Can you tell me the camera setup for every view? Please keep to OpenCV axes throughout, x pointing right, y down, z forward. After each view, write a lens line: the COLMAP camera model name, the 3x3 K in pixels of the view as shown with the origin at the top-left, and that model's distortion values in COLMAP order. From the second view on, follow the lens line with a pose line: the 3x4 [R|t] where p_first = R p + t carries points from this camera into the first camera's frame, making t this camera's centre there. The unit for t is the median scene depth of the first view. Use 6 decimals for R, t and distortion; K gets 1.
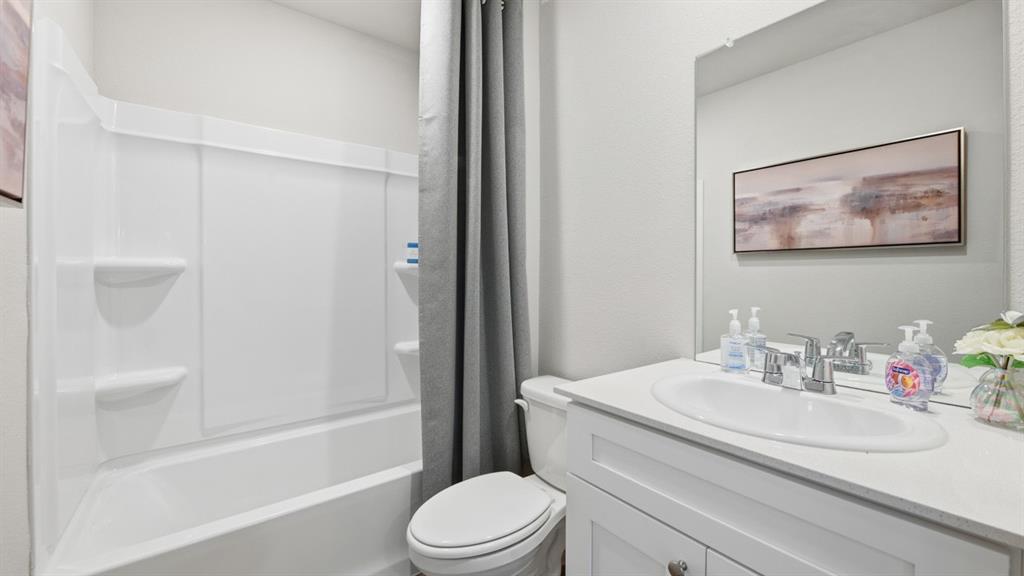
lens RADIAL K [[406.3, 0, 514.0], [0, 406.3, 274.7], [0, 0, 1]] dist [0.000678, 0.000152]
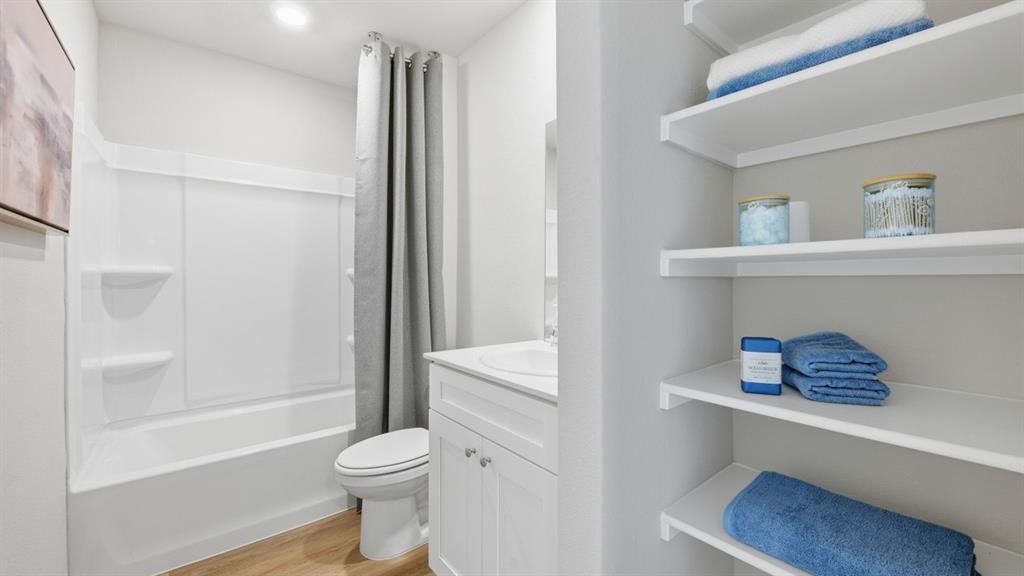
lens RADIAL K [[405.7, 0, 515.7], [0, 405.7, 282.1], [0, 0, 1]] dist [-0.001243, -0.000176]
pose [[0.999635, 0.000910, 0.027019, 0.245627], [-0.001003, 0.999994, 0.003422, 0.003350], [-0.027016, -0.003448, 0.999629, -0.313013]]
